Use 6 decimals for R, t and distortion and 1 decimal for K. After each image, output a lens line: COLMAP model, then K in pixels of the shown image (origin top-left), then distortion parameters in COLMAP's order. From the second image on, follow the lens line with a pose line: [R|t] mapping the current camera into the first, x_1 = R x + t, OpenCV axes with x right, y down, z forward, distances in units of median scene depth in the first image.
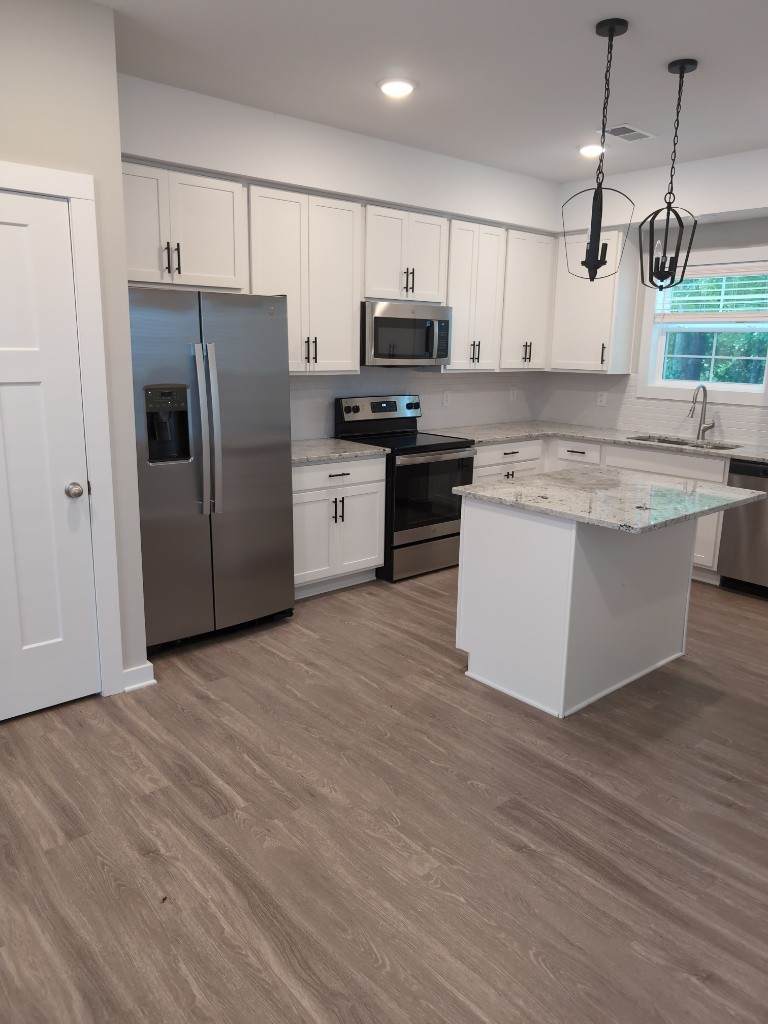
lens RADIAL K [[750.0, 0, 391.6], [0, 750.0, 519.1], [0, 0, 1]] dist [0.071373, -0.001465]
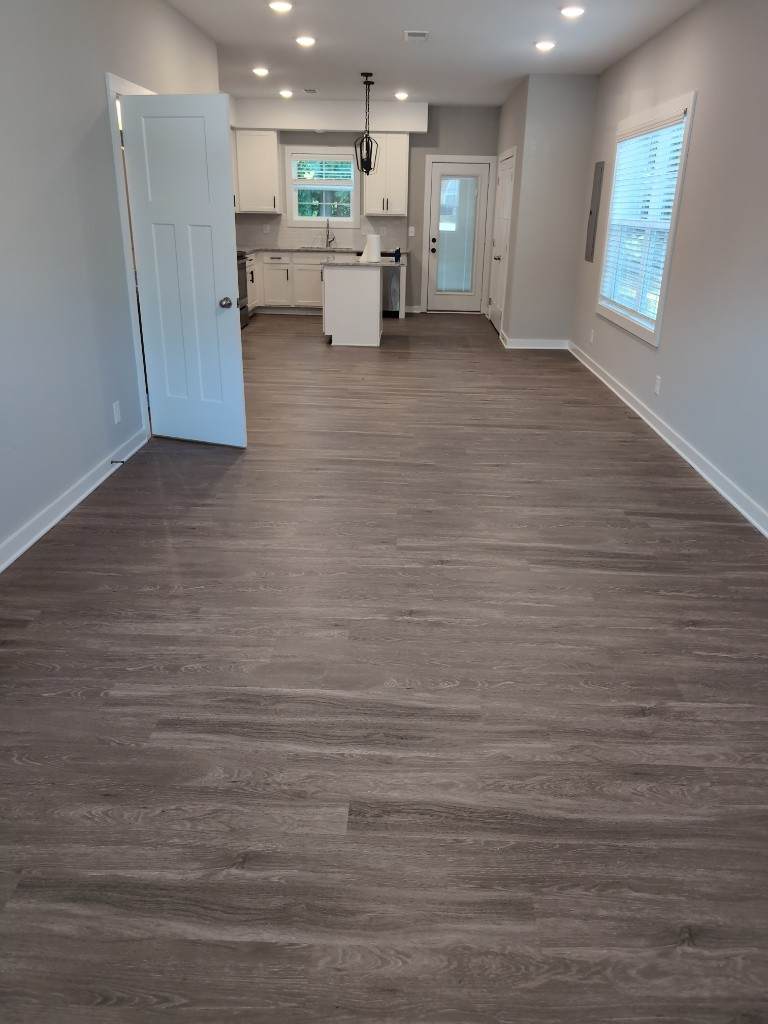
lens RADIAL K [[750.0, 0, 385.7], [0, 750.0, 503.6], [0, 0, 1]] dist [0.071373, -0.001465]
pose [[0.689150, -0.278876, 0.668806, -1.101213], [0.169782, 0.959426, 0.225111, 0.130795], [-0.704448, -0.041584, 0.708537, -0.599465]]
